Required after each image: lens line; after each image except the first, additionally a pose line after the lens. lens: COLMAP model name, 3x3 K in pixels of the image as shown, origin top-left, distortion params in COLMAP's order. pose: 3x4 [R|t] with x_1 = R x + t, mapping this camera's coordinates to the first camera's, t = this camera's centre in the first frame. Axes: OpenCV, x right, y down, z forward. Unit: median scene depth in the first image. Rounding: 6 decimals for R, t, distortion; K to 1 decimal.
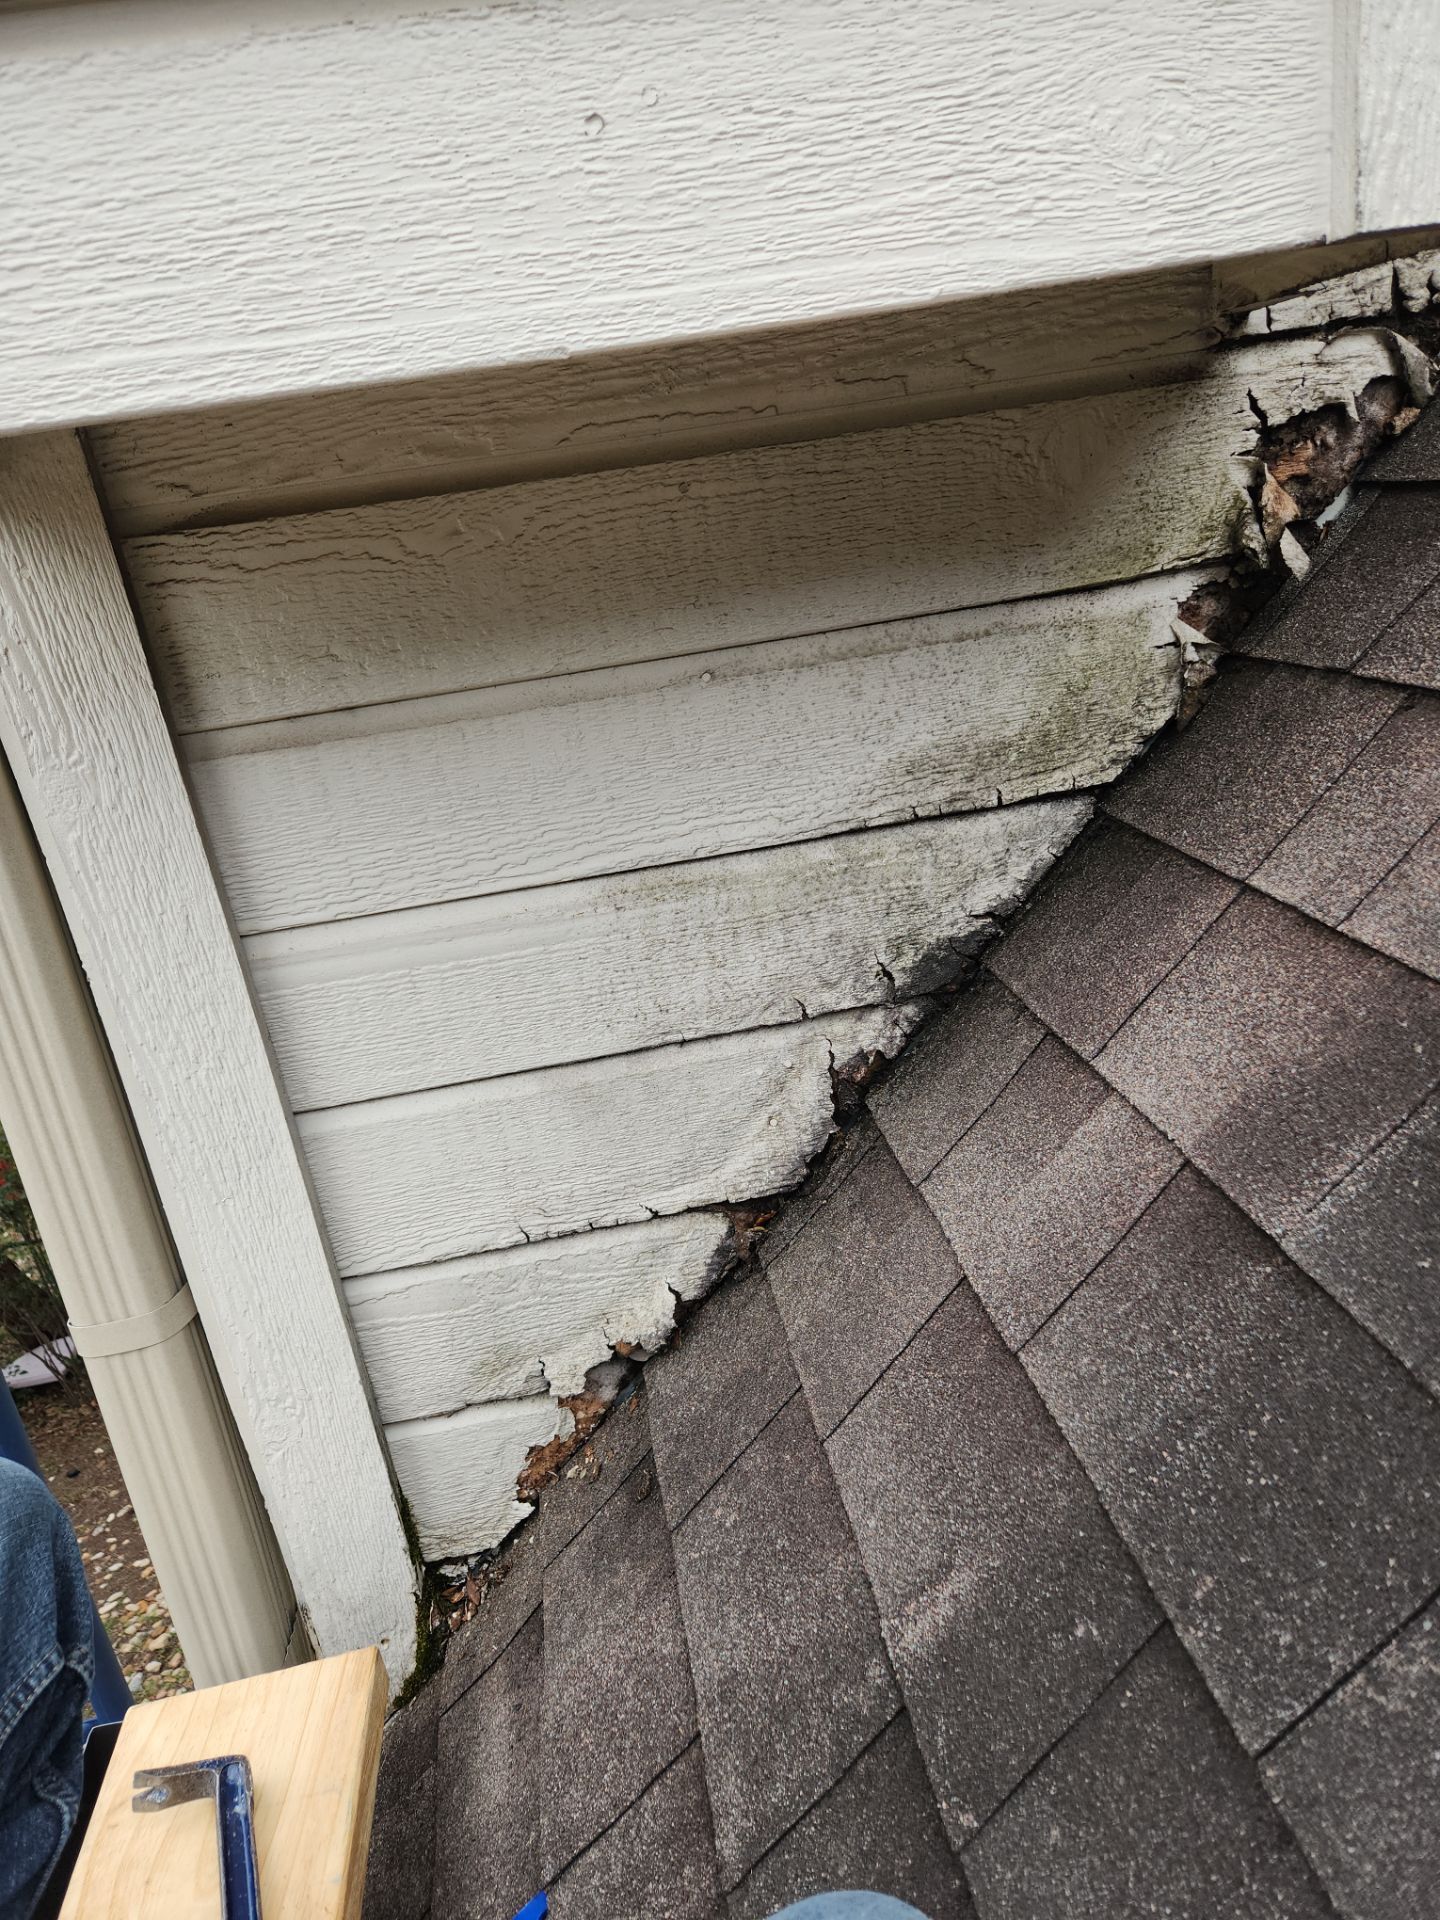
lens RADIAL K [[1277.5, 0, 728.6], [0, 1277.5, 955.8], [0, 0, 1]] dist [0.051226, -0.061210]
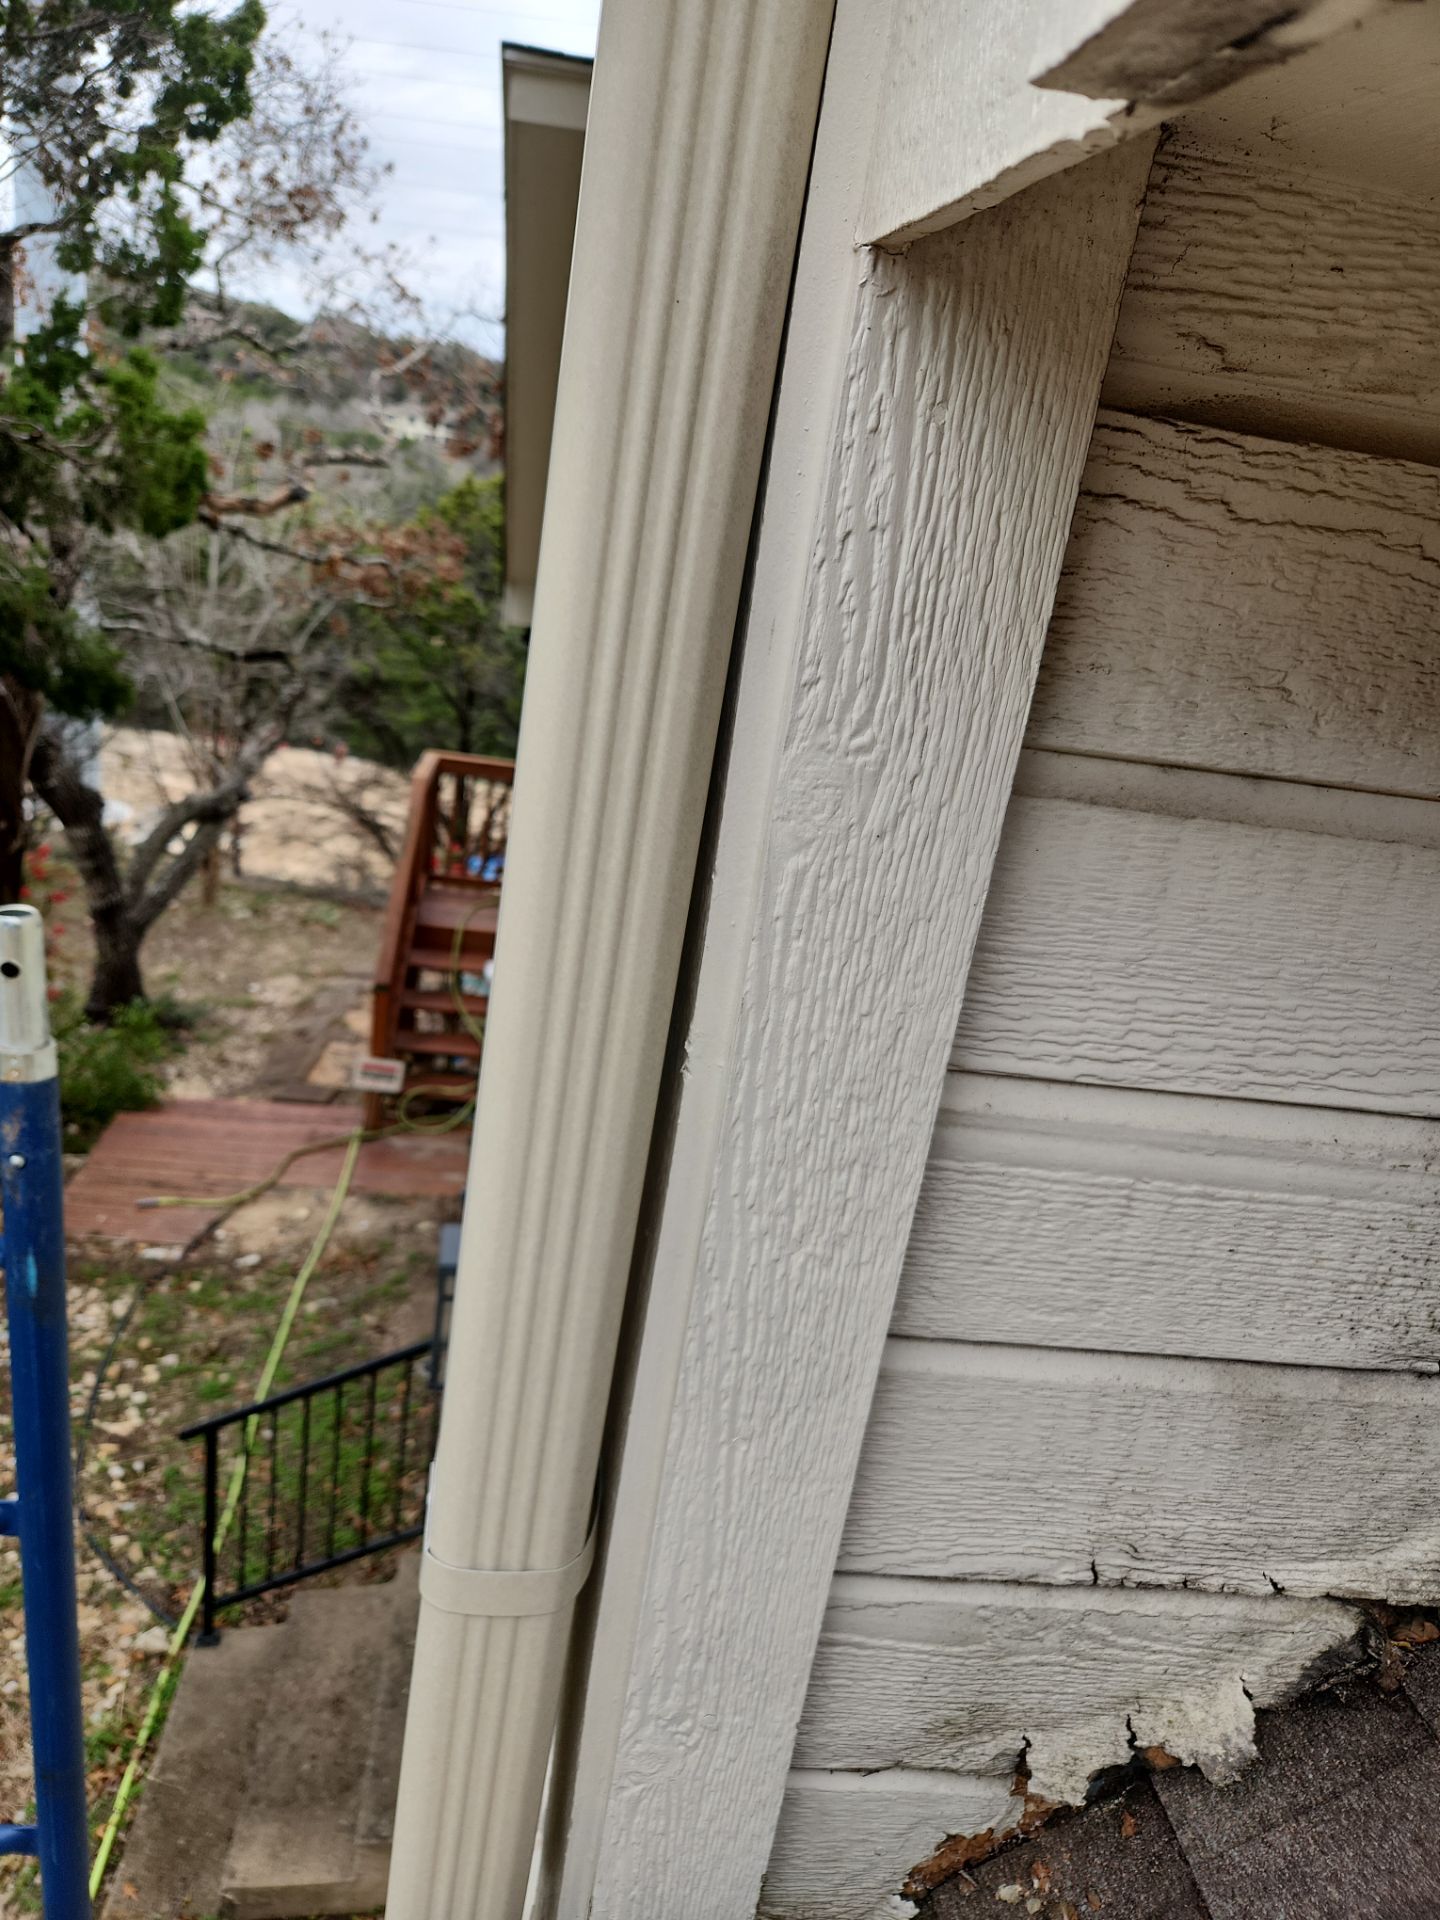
lens RADIAL K [[1277.5, 0, 728.6], [0, 1277.5, 955.8], [0, 0, 1]] dist [0.051226, -0.061210]
pose [[0.958011, 0.282031, 0.051712, -0.477594], [-0.282233, 0.959340, -0.003511, -0.034513], [-0.050600, -0.011231, 0.998656, 0.357147]]
